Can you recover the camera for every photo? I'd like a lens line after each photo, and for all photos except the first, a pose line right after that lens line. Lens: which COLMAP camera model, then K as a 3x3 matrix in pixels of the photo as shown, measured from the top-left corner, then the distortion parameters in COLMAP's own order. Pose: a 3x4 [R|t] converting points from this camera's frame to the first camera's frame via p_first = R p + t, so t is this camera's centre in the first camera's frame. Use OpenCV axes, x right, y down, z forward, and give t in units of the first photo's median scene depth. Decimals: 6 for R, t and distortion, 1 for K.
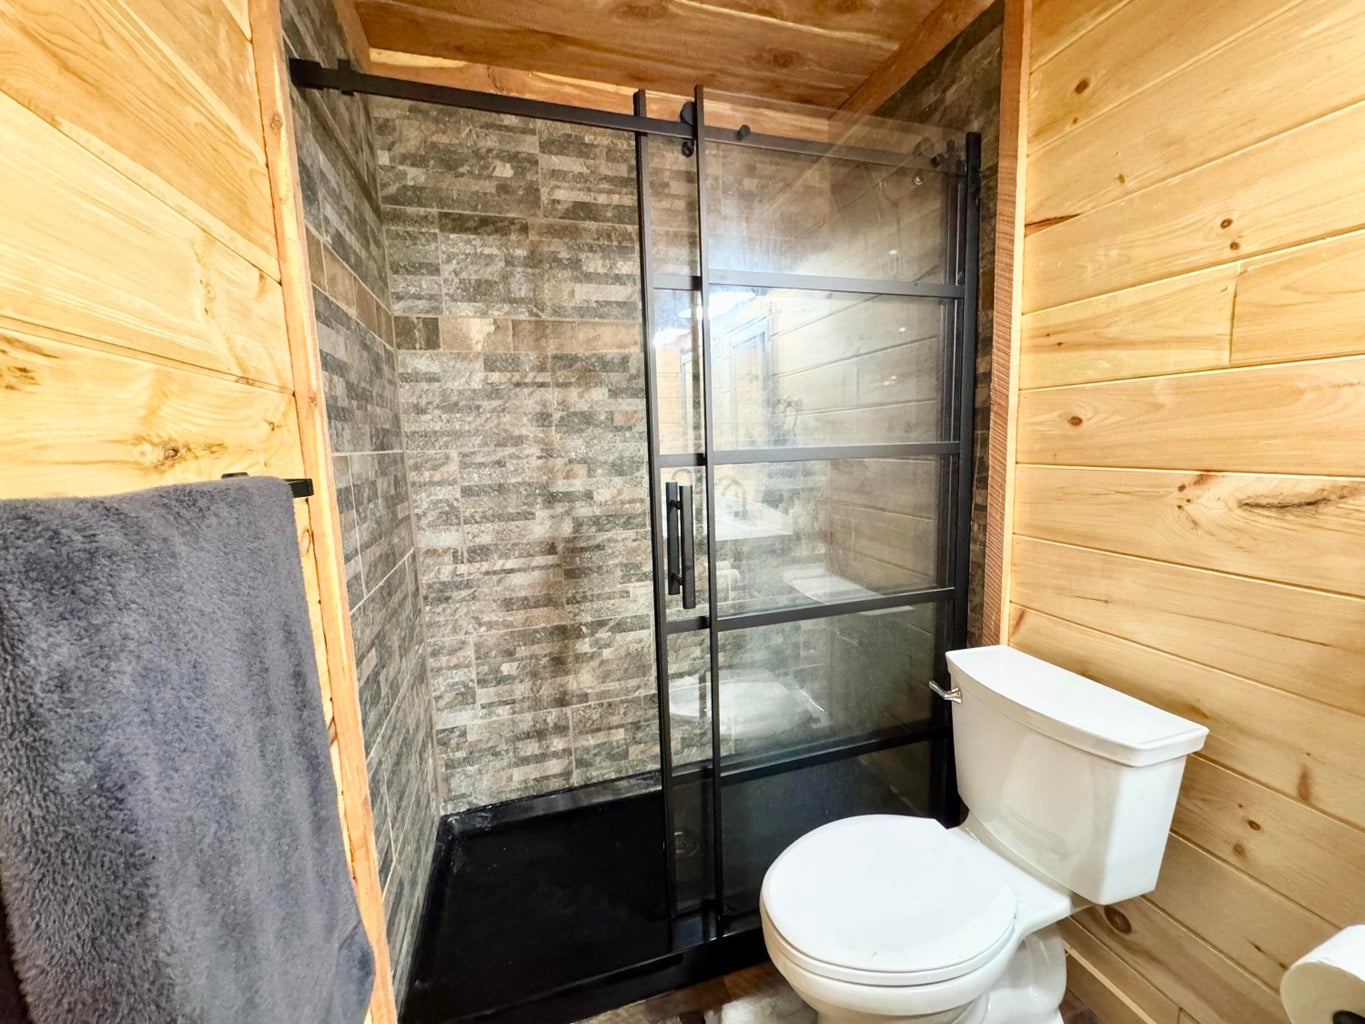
lens RADIAL K [[544.3, 0, 683.1], [0, 544.3, 510.0], [0, 0, 1]] dist [-0.002217, 0.000072]
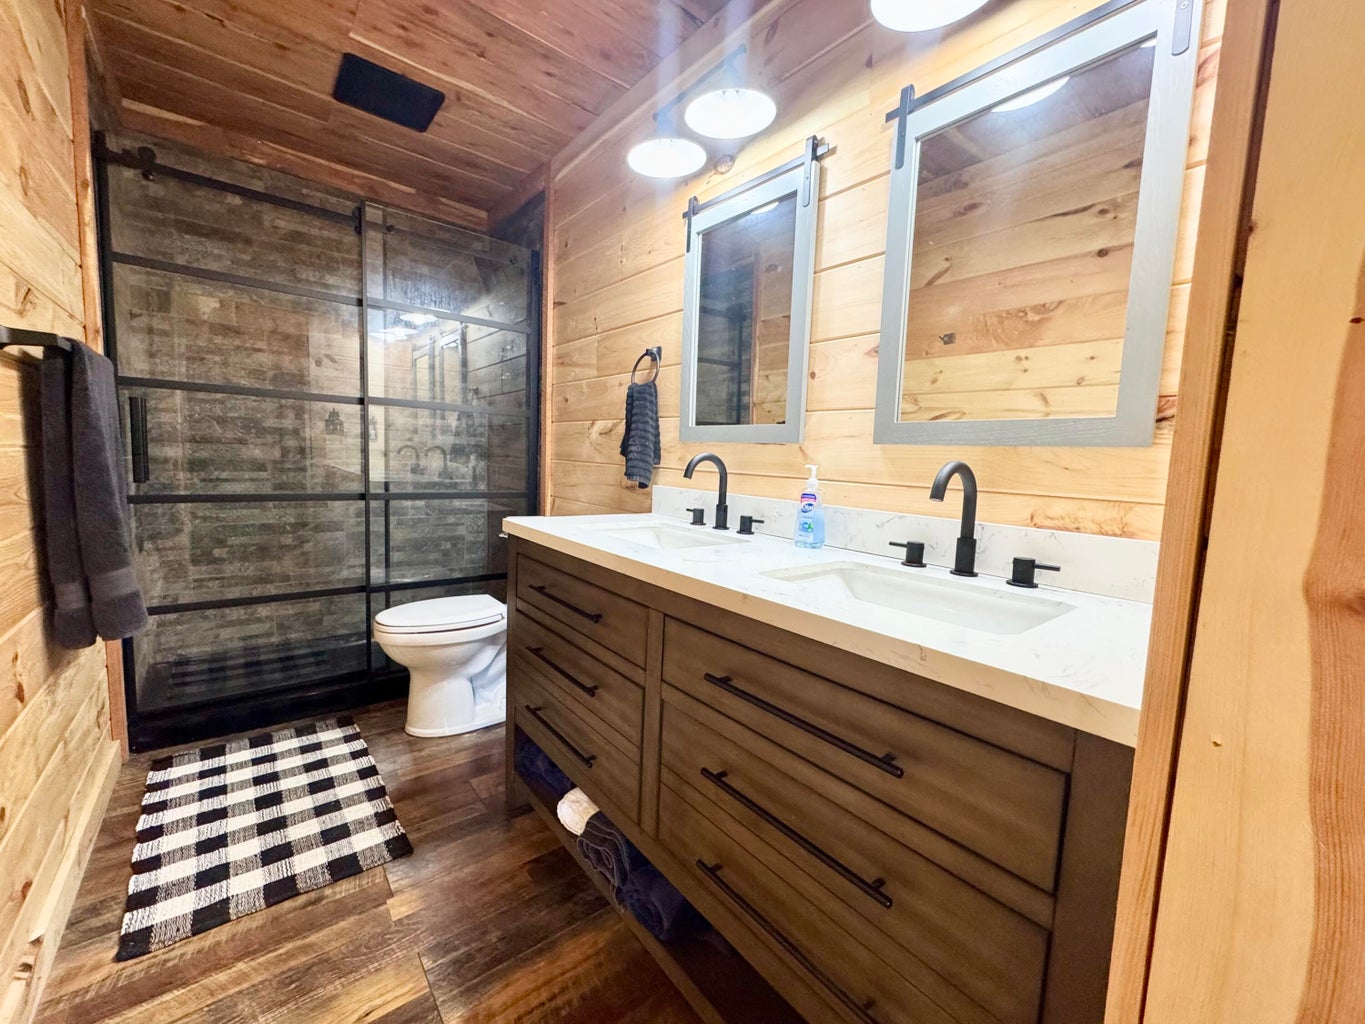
lens RADIAL K [[544.3, 0, 683.1], [0, 544.3, 510.0], [0, 0, 1]] dist [-0.002217, 0.000072]
pose [[0.924402, 0.032996, 0.379991, 0.250050], [-0.021460, 0.999172, -0.034555, 0.222533], [-0.380816, 0.023788, 0.924345, -0.759014]]
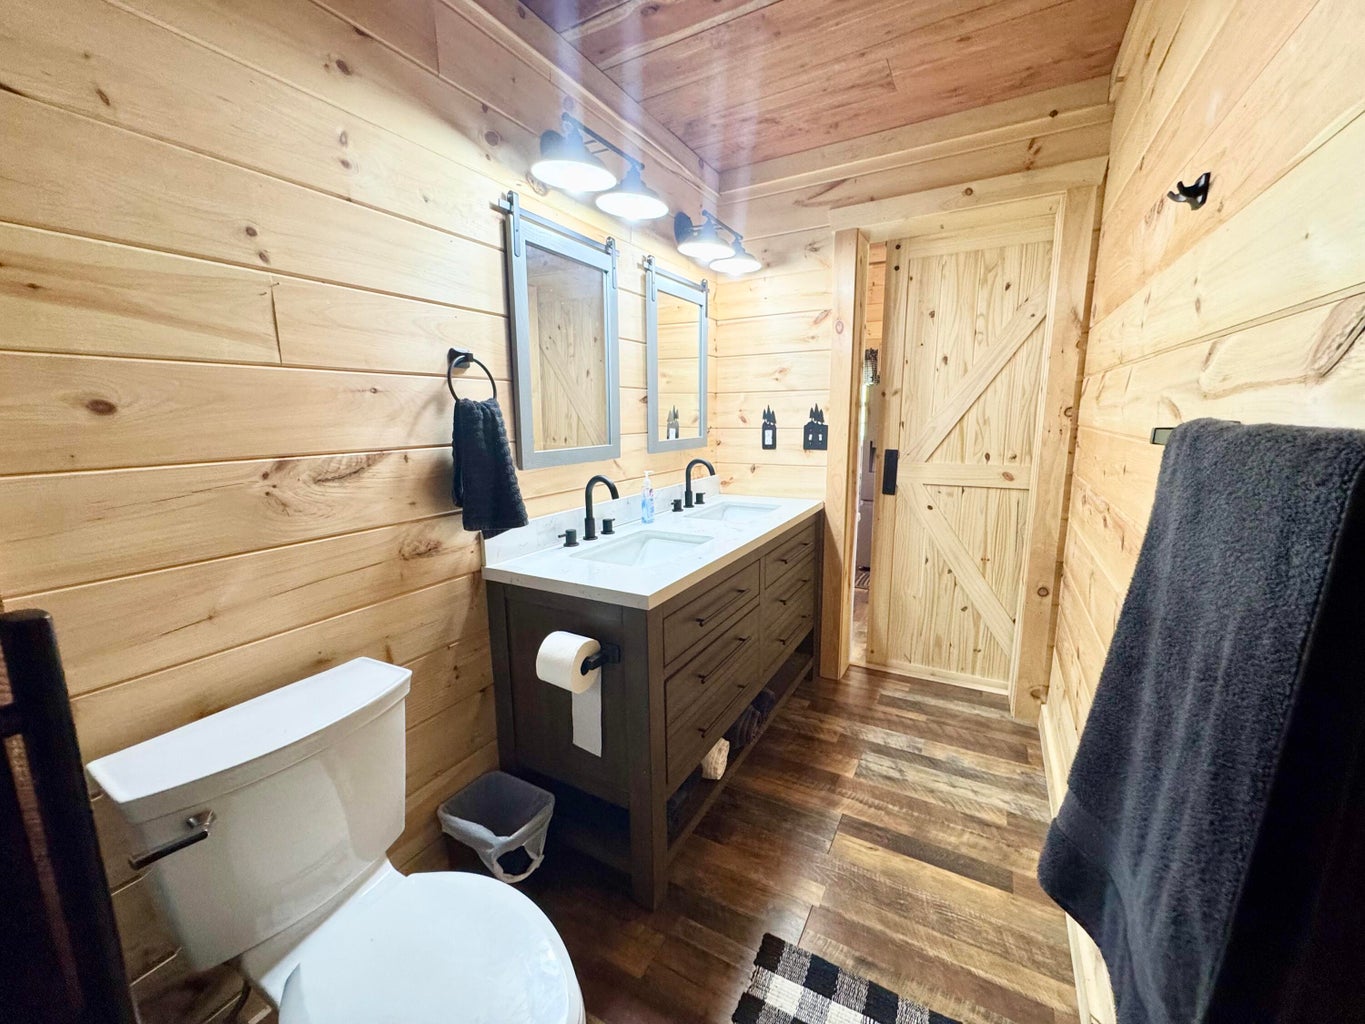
lens RADIAL K [[544.3, 0, 683.1], [0, 544.3, 510.0], [0, 0, 1]] dist [-0.002217, 0.000072]
pose [[-0.688191, -0.087028, 0.720291, -0.239932], [0.127897, 0.962681, 0.238511, -0.073607], [-0.714168, 0.256264, -0.651378, 0.667150]]
